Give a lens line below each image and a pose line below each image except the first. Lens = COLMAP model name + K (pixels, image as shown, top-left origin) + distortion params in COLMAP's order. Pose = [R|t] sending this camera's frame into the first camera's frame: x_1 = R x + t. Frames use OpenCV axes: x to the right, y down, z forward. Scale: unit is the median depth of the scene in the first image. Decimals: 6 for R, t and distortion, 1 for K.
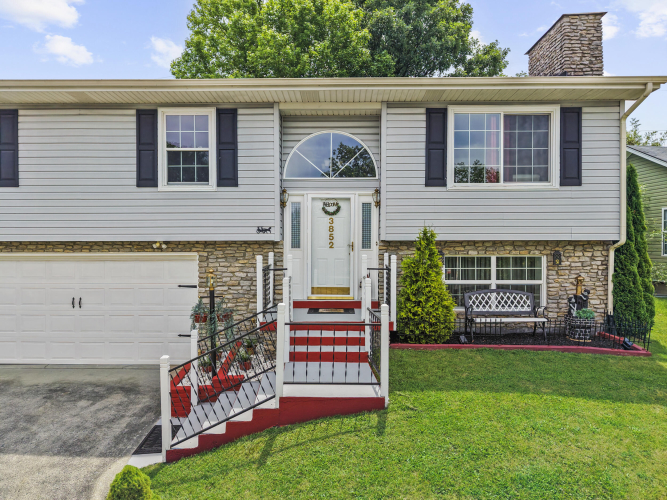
lens RADIAL K [[447.3, 0, 333.5], [0, 447.3, 250.0], [0, 0, 1]] dist [0.006191, 0.000561]
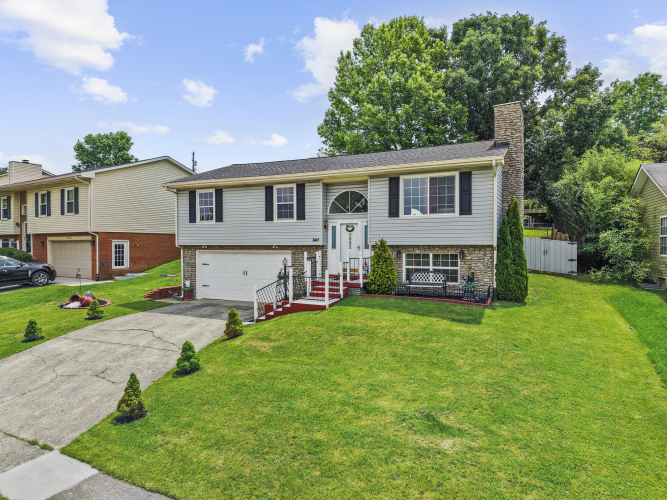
lens RADIAL K [[444.6, 0, 333.5], [0, 444.6, 250.0], [0, 0, 1]] dist [0.036081, -0.038817]
pose [[0.905069, 0.004813, -0.425238, 0.801005], [-0.003850, 0.999988, 0.003124, -0.004281], [0.425248, -0.001190, 0.905076, -0.849728]]
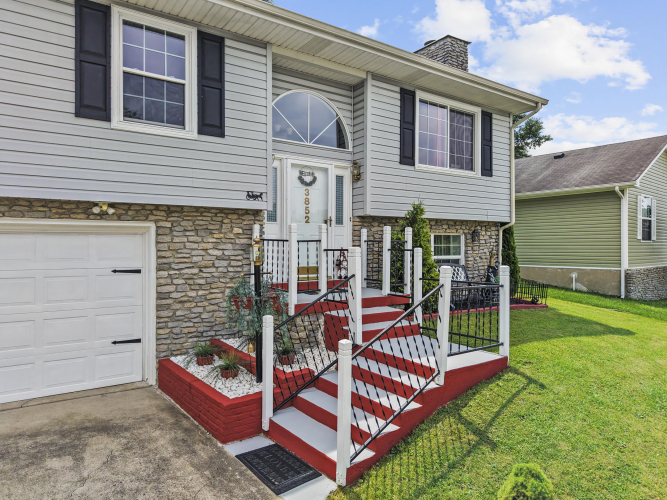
lens RADIAL K [[444.6, 0, 333.5], [0, 444.6, 250.0], [0, 0, 1]] dist [0.036081, -0.038817]
pose [[0.810926, -0.005347, 0.585125, -0.509094], [0.007471, 0.999971, -0.001217, 0.054556], [-0.585101, 0.005359, 0.810942, 0.257473]]
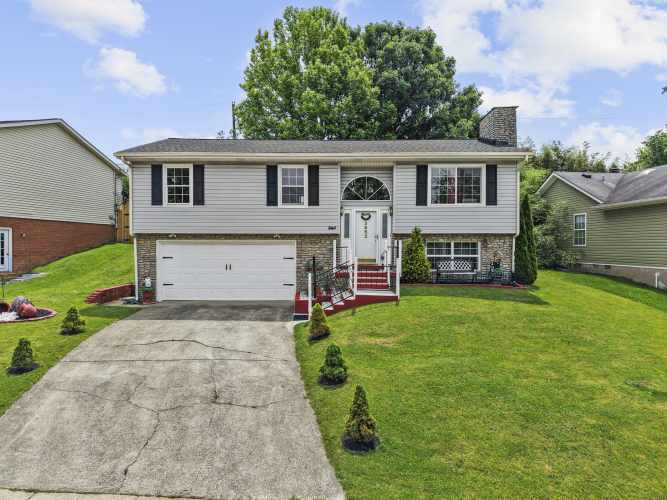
lens RADIAL K [[444.6, 0, 333.5], [0, 444.6, 250.0], [0, 0, 1]] dist [0.036081, -0.038817]
pose [[0.999979, 0.000817, 0.006353, -0.161090], [-0.000820, 1.000000, 0.000509, 0.048704], [-0.006352, -0.000515, 0.999980, -0.905889]]
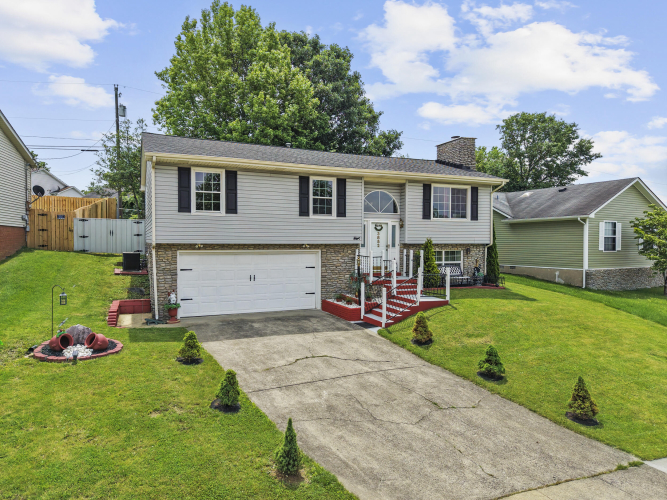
lens RADIAL K [[444.6, 0, 333.5], [0, 444.6, 250.0], [0, 0, 1]] dist [0.036081, -0.038817]
pose [[0.908656, -0.005409, 0.417511, -1.091634], [0.002293, 0.999966, 0.007965, -0.008402], [-0.417540, -0.006280, 0.908637, -0.796081]]
